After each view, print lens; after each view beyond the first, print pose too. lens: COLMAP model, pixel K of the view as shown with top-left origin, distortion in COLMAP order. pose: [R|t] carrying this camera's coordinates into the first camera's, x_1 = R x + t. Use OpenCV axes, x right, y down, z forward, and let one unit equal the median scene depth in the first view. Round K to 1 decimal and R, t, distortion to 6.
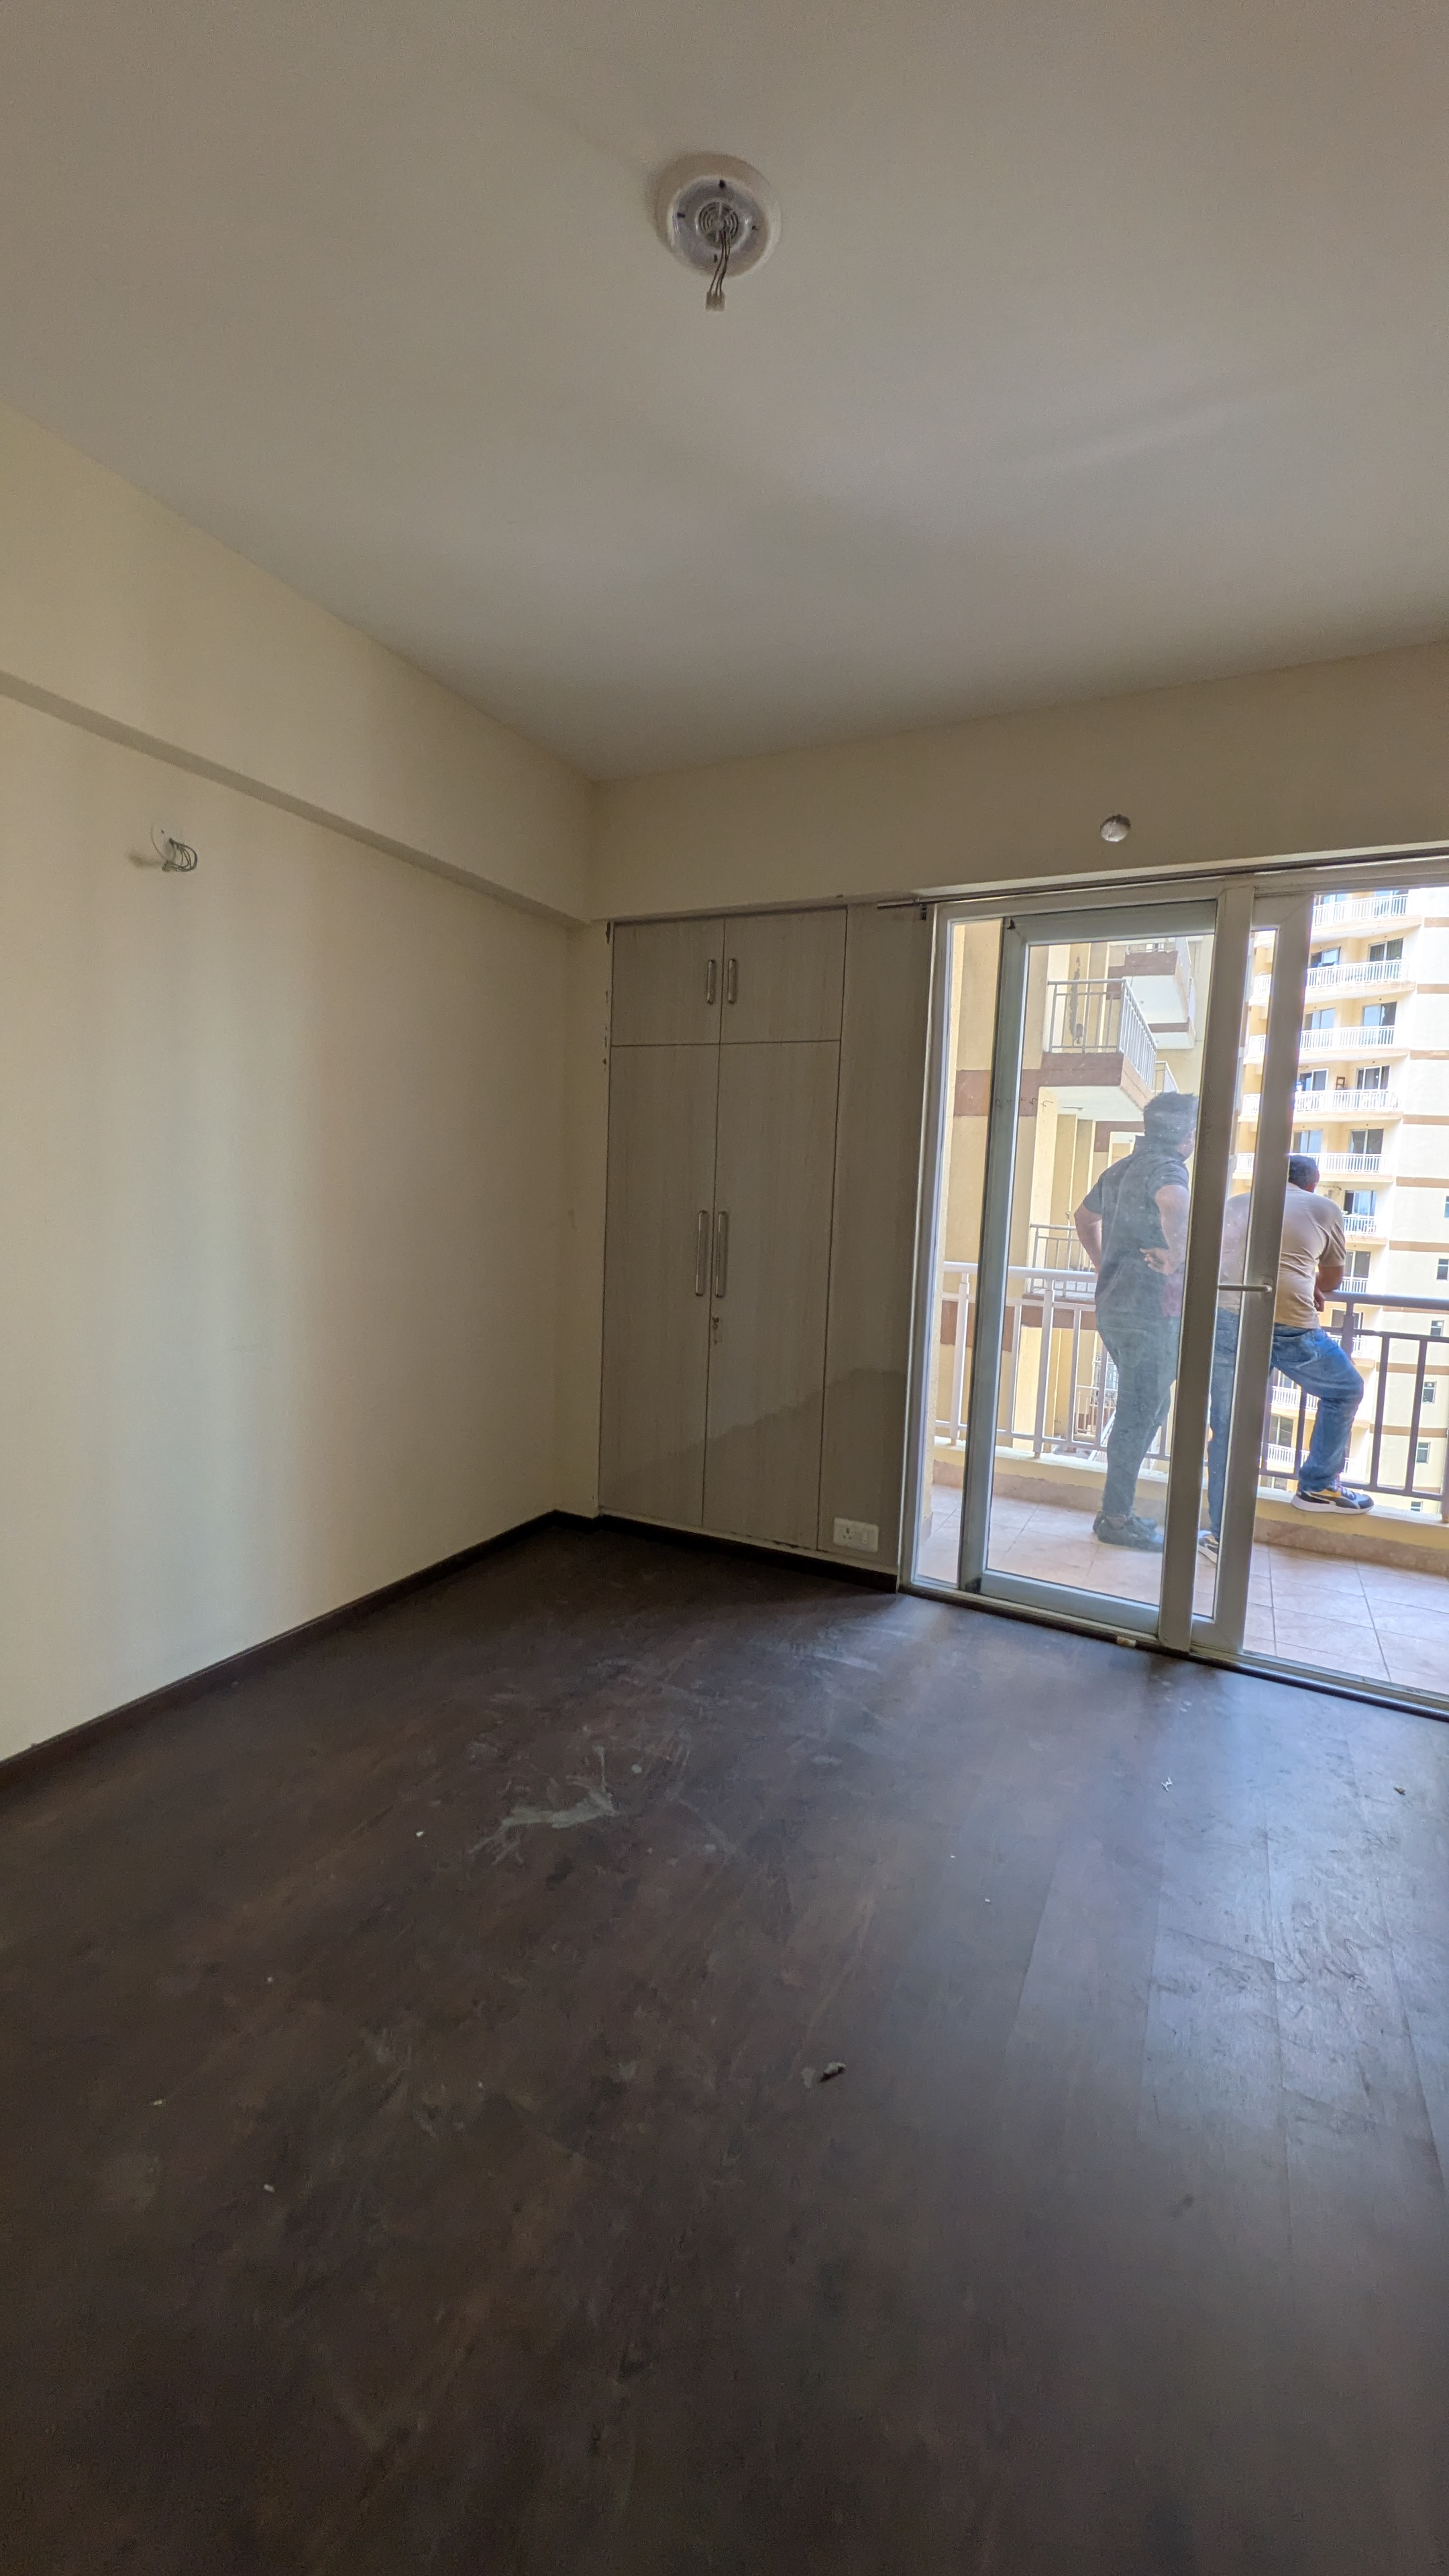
lens RADIAL K [[1005.6, 0, 724.5], [0, 1005.6, 1288.0], [0, 0, 1]] dist [0.002301, 0.000004]
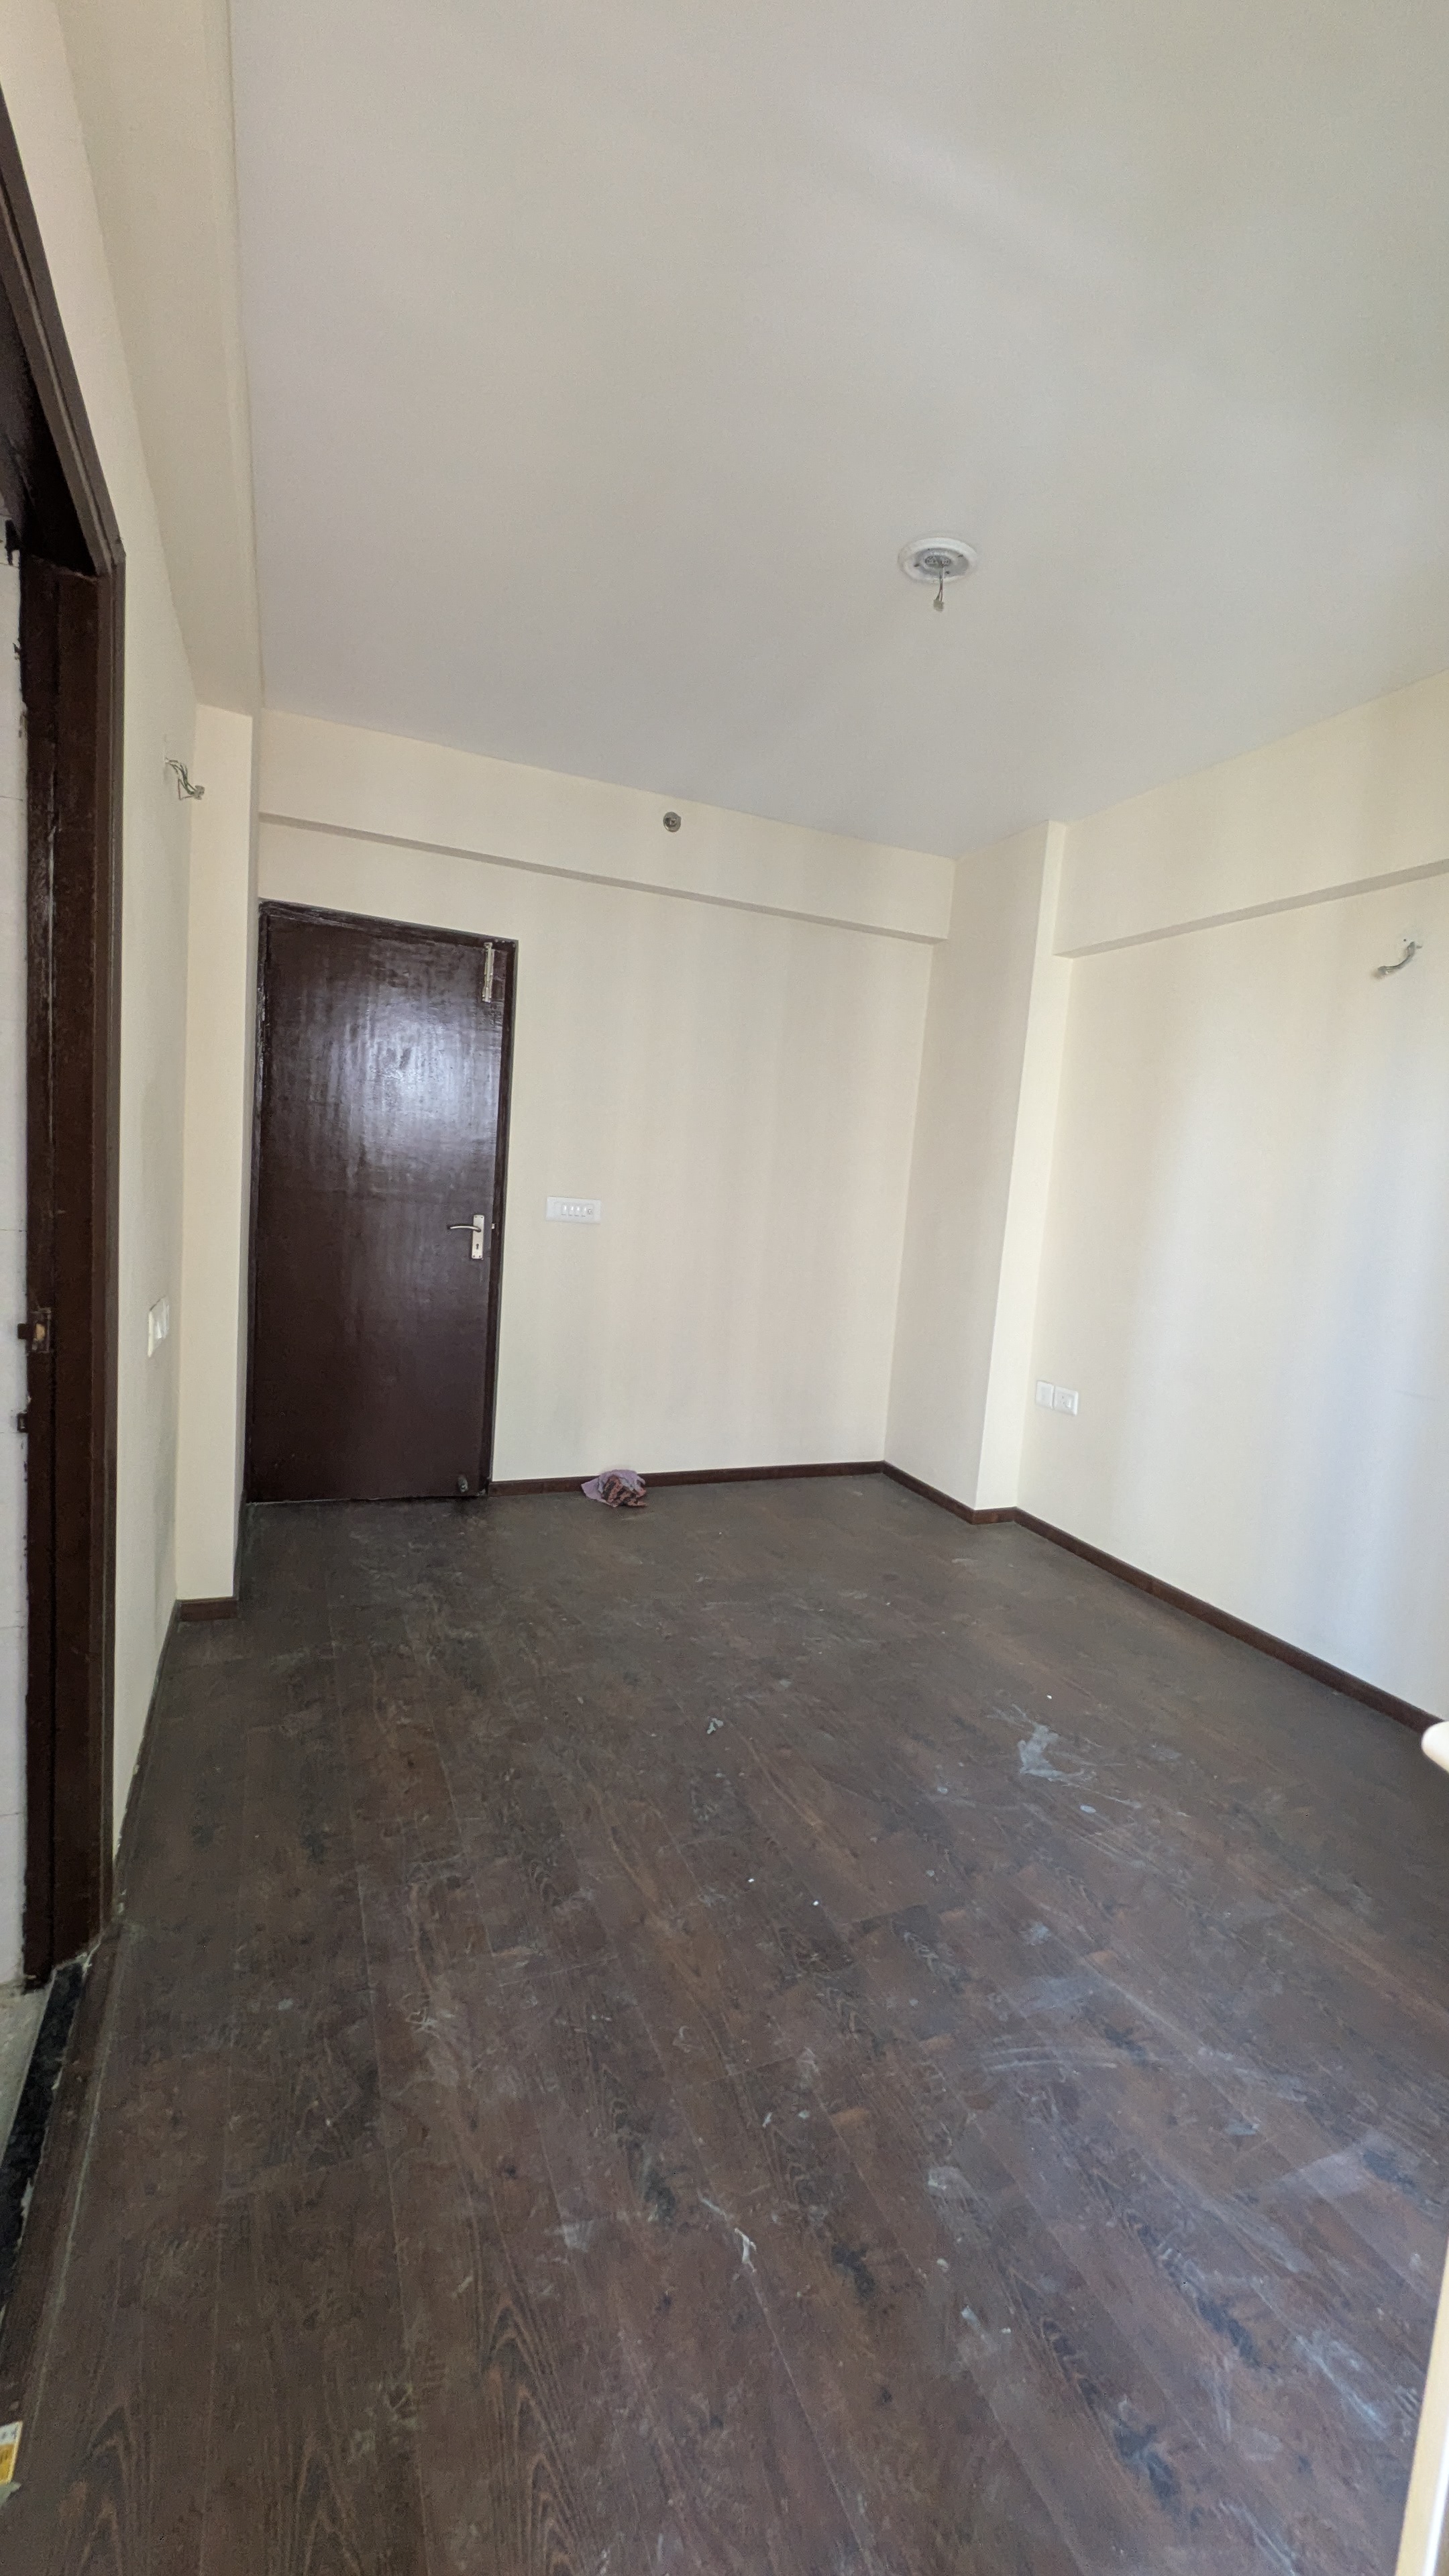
lens RADIAL K [[1005.6, 0, 724.5], [0, 1005.6, 1288.0], [0, 0, 1]] dist [0.002301, 0.000004]
pose [[-0.637536, -0.002331, -0.770417, 0.886856], [-0.174600, 0.974414, 0.141538, -0.079925], [0.750375, 0.224750, -0.621631, 1.249747]]
